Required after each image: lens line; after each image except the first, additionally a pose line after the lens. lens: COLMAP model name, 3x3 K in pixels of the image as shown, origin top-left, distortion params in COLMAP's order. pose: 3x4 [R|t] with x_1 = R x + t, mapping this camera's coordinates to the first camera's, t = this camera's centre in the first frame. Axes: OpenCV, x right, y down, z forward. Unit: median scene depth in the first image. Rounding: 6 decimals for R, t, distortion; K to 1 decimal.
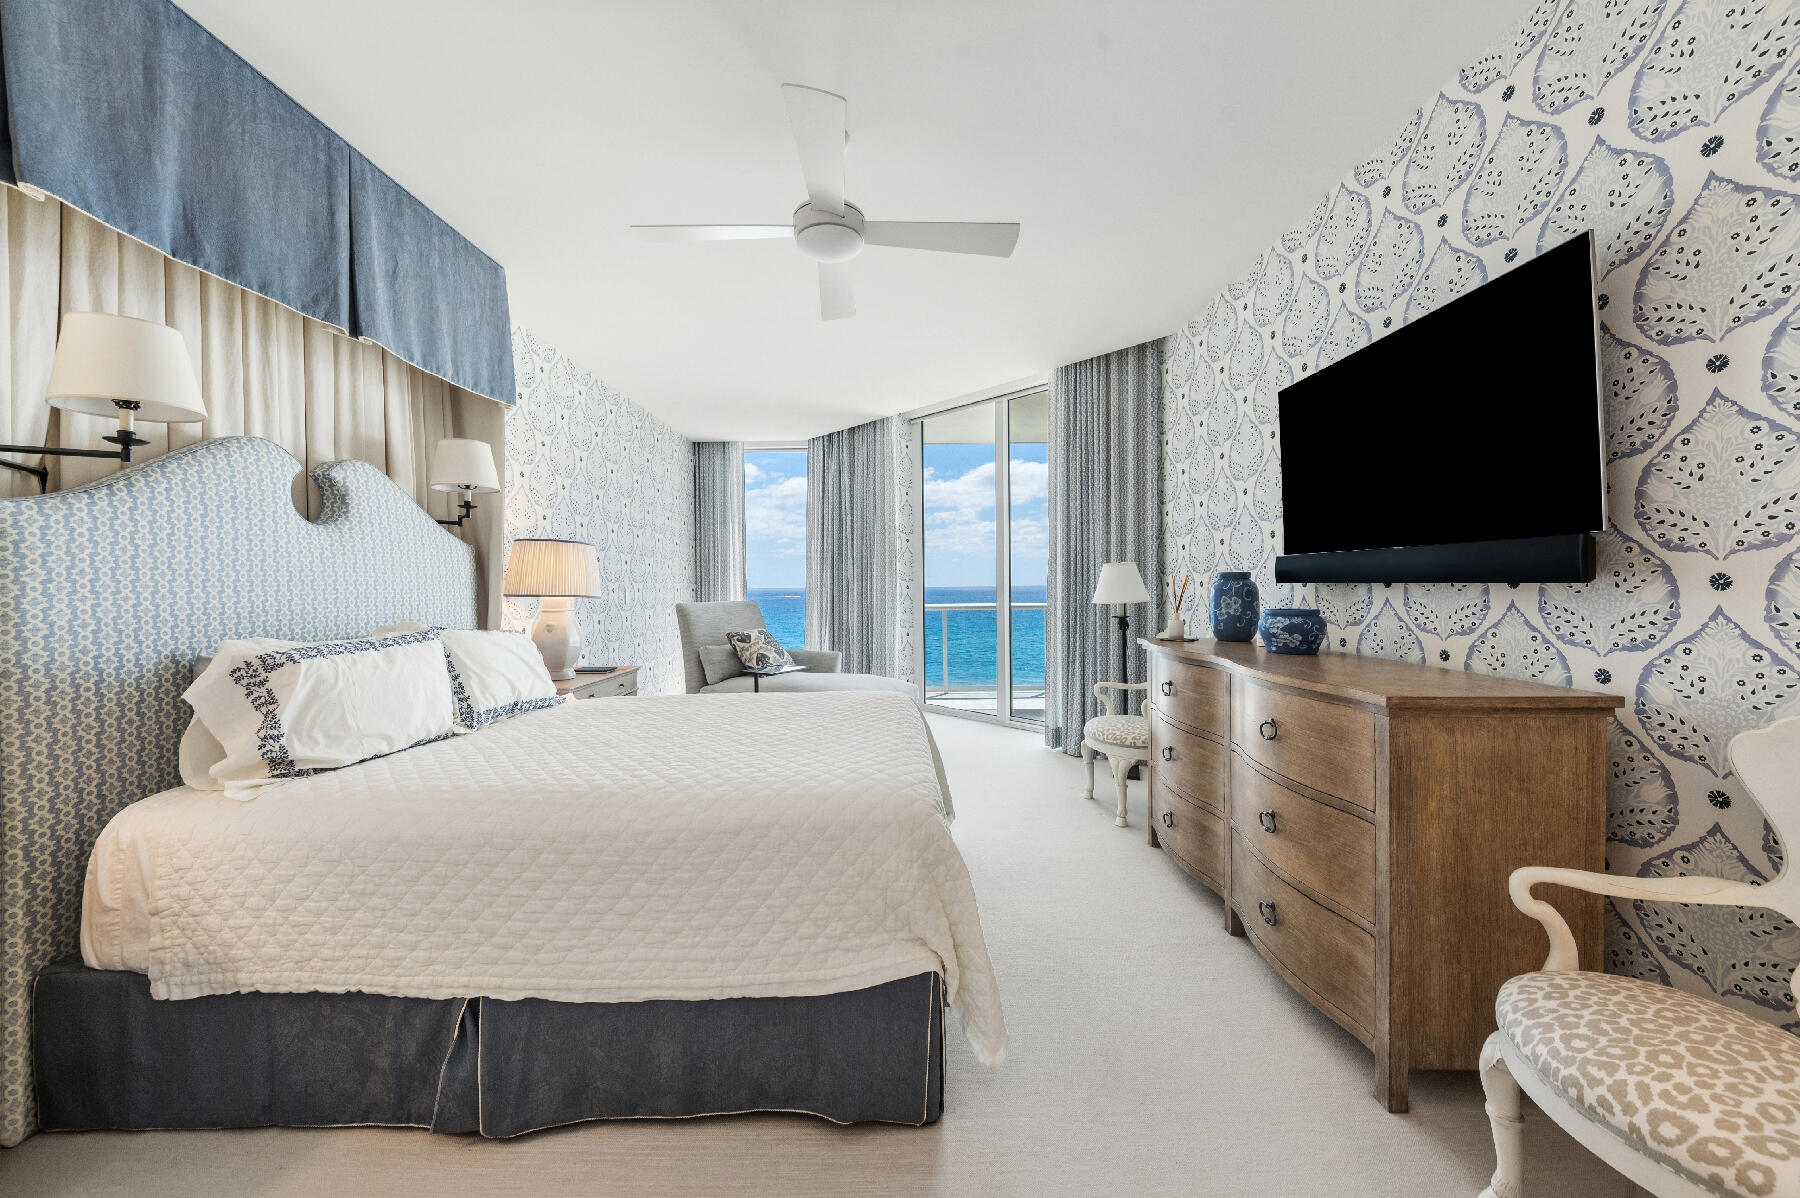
lens RADIAL K [[644.4, 0, 897.7], [0, 644.4, 594.6], [0, 0, 1]] dist [0.009404, -0.006254]
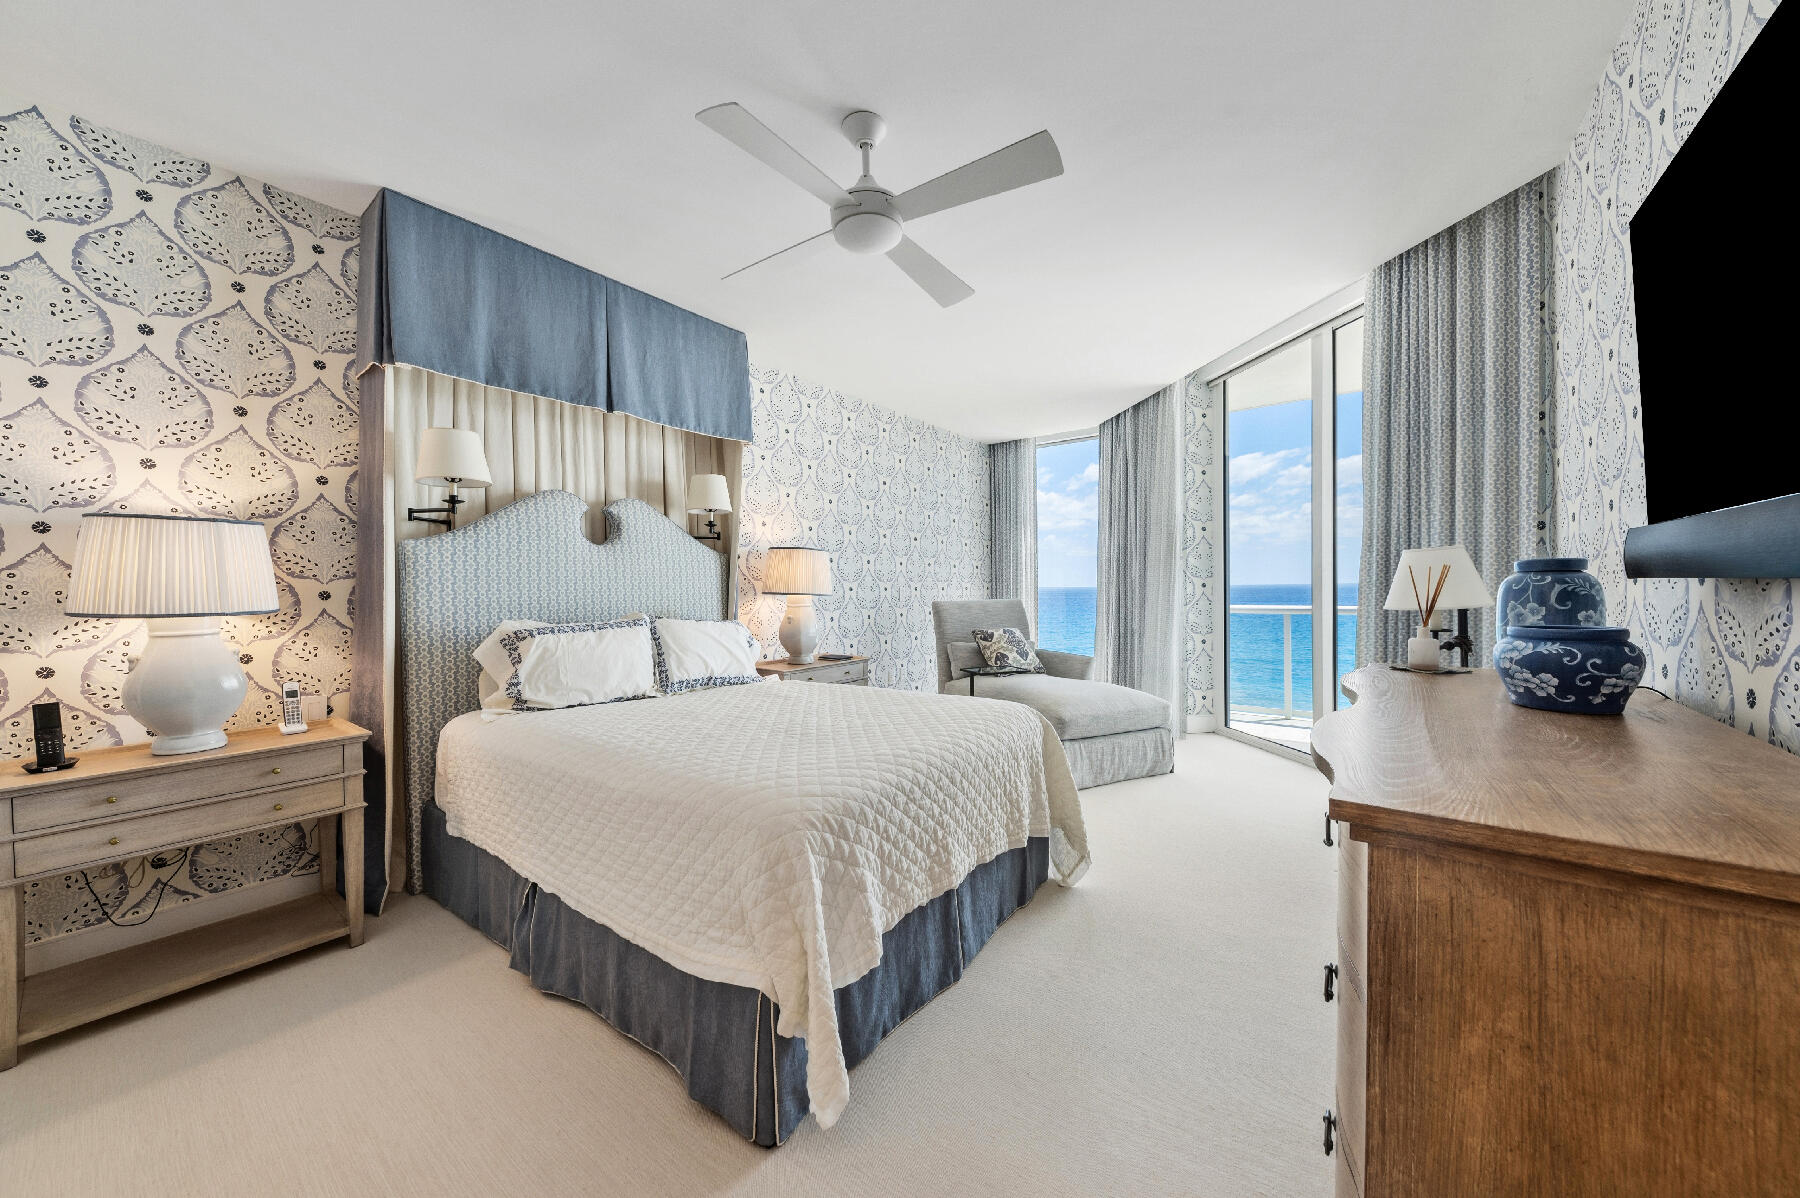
lens RADIAL K [[644.4, 0, 890.8], [0, 644.4, 597.9], [0, 0, 1]] dist [0.009404, -0.006254]
pose [[0.792058, 0.010184, -0.610361, 0.597772], [-0.004549, 0.999932, 0.010782, -0.006139], [0.610429, -0.005763, 0.792050, 0.277273]]
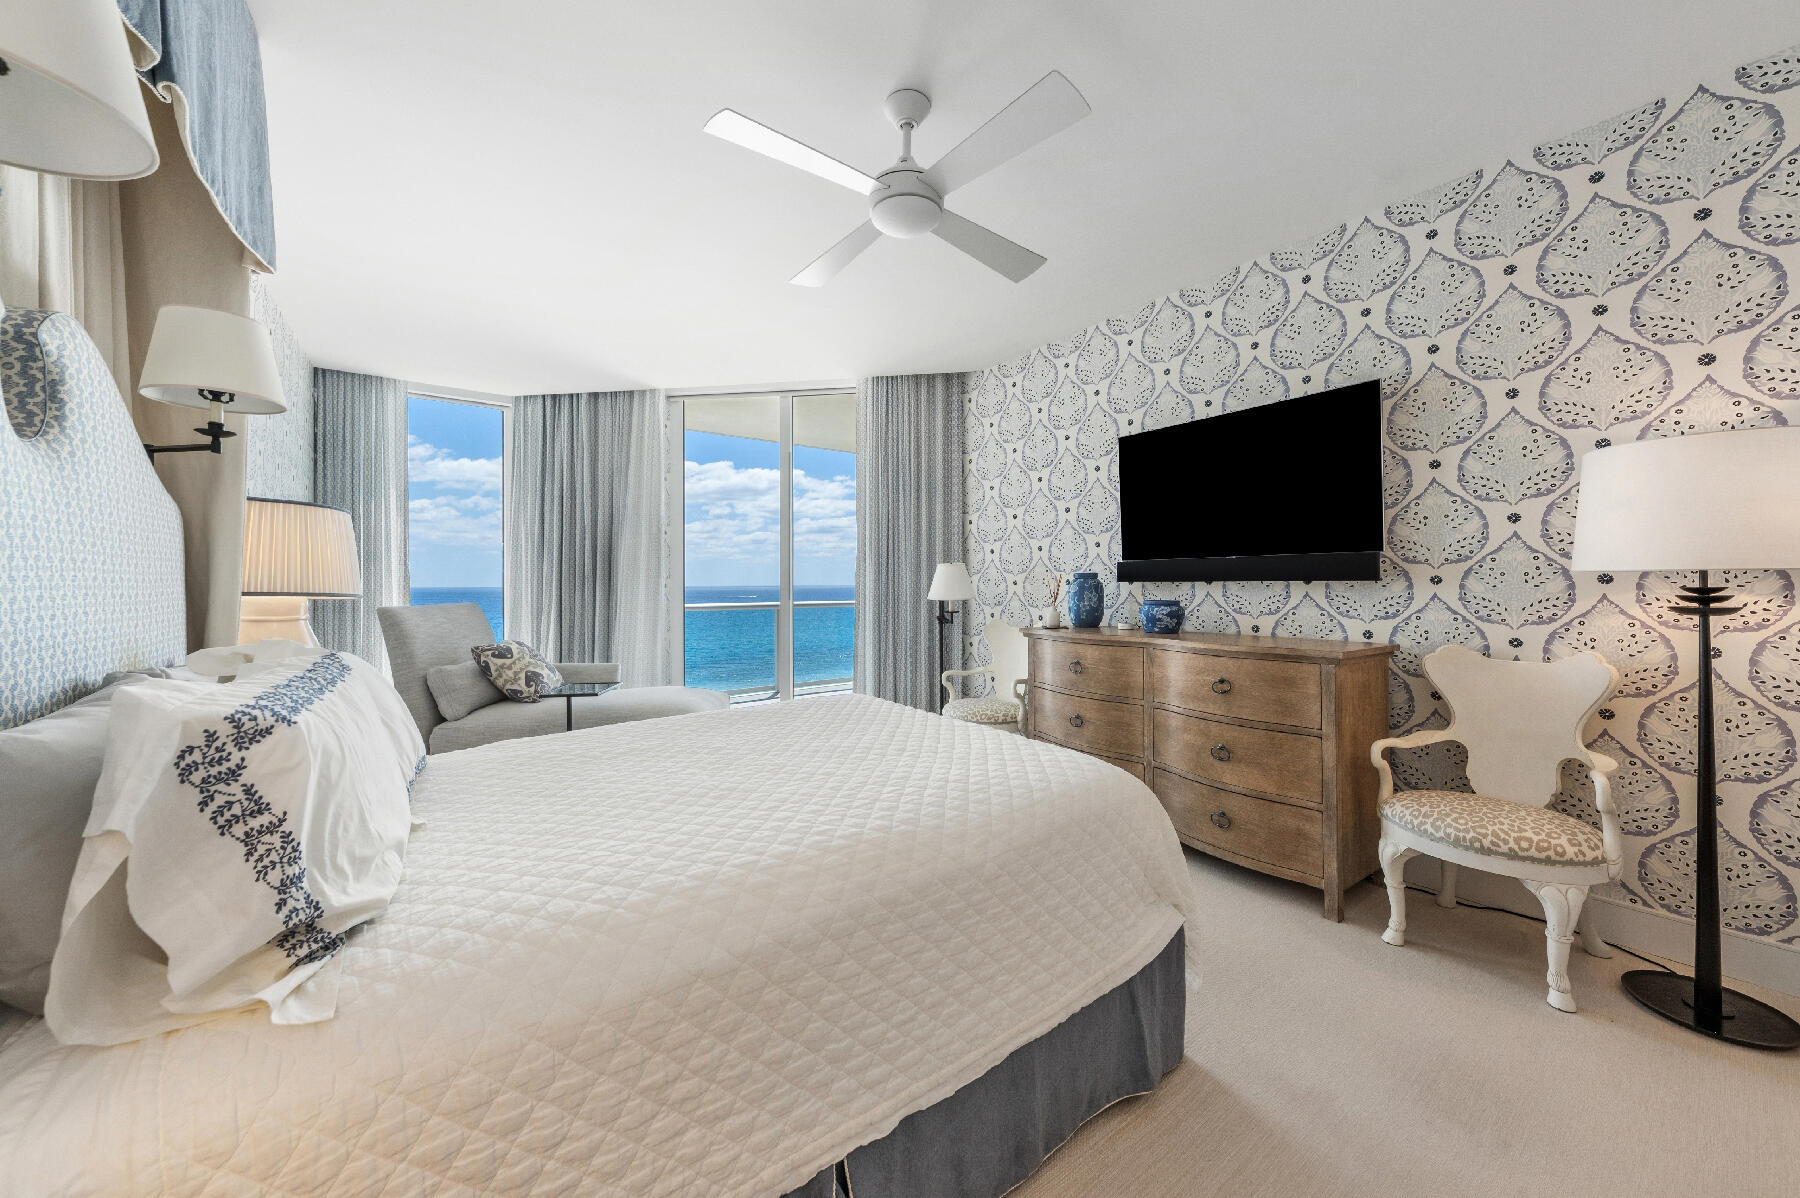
lens RADIAL K [[644.4, 0, 906.5], [0, 644.4, 587.0], [0, 0, 1]] dist [0.009404, -0.006254]
pose [[0.797875, 0.002275, 0.602818, -0.765769], [0.006619, 0.999900, -0.012534, 0.009834], [-0.602786, 0.013991, 0.797780, 0.291160]]
